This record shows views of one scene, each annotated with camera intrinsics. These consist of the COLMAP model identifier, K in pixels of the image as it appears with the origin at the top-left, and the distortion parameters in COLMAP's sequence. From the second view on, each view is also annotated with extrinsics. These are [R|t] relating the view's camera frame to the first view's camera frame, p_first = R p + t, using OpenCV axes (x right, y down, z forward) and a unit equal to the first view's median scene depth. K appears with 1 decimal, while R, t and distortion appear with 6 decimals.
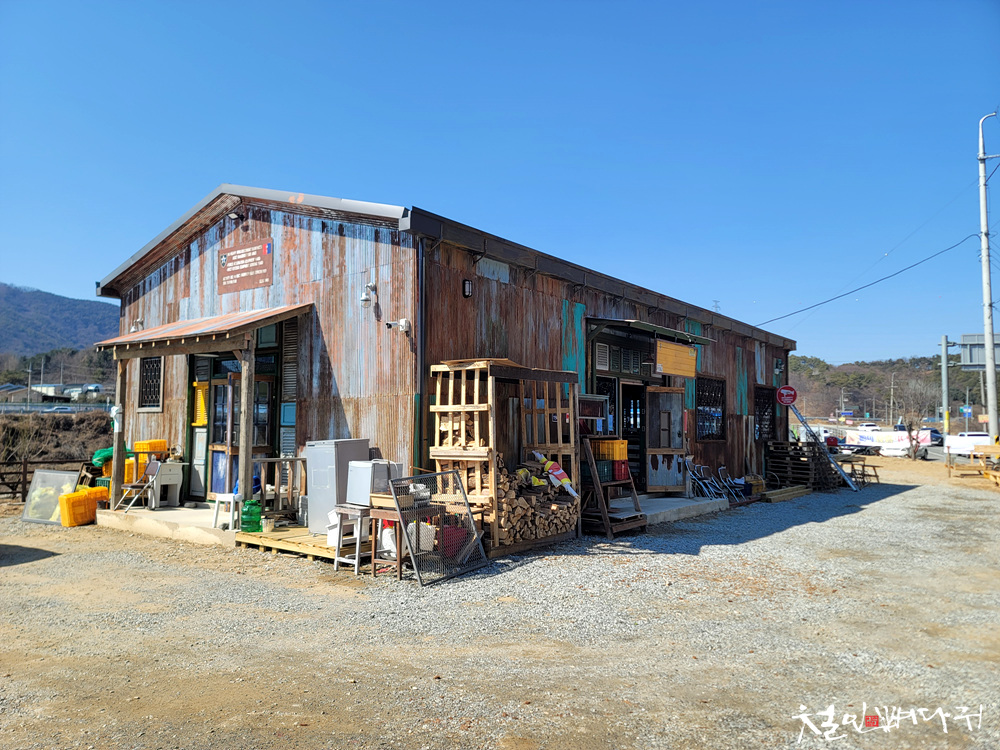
lens RADIAL K [[732.7, 0, 497.5], [0, 732.7, 380.4], [0, 0, 1]] dist [0.075461, -0.045573]
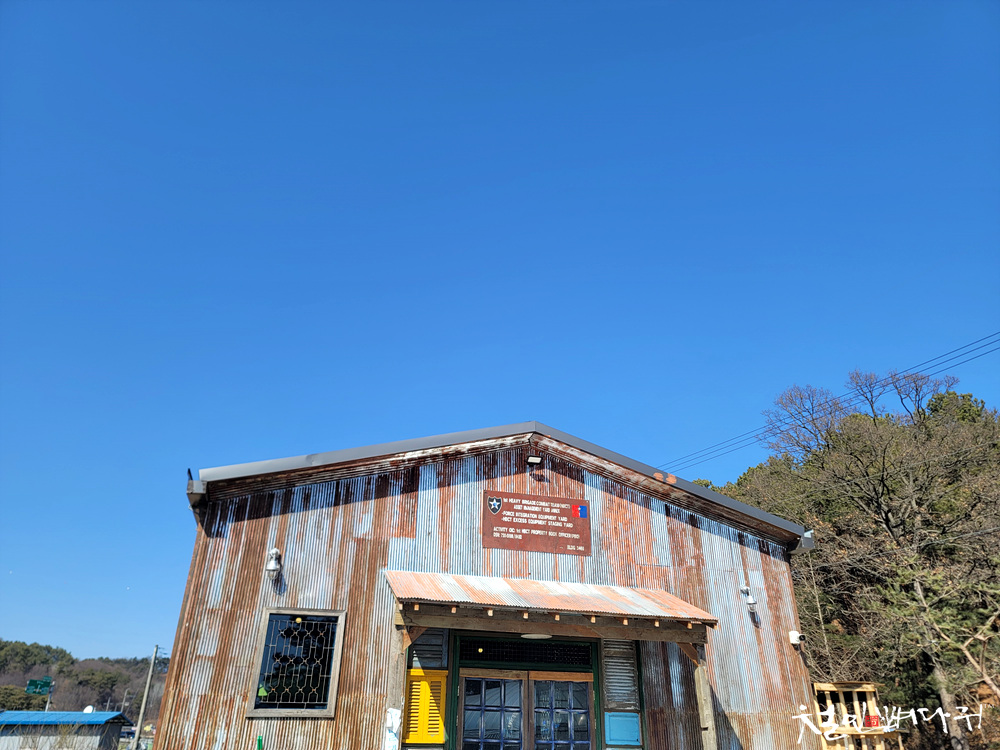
lens RADIAL K [[732.7, 0, 498.5], [0, 732.7, 373.4], [0, 0, 1]] dist [0.075461, -0.045573]
pose [[0.586190, 0.359014, 0.726285, -1.036931], [-0.057967, 0.912744, -0.404398, 0.027336], [-0.808097, 0.194953, 0.555852, 0.561069]]
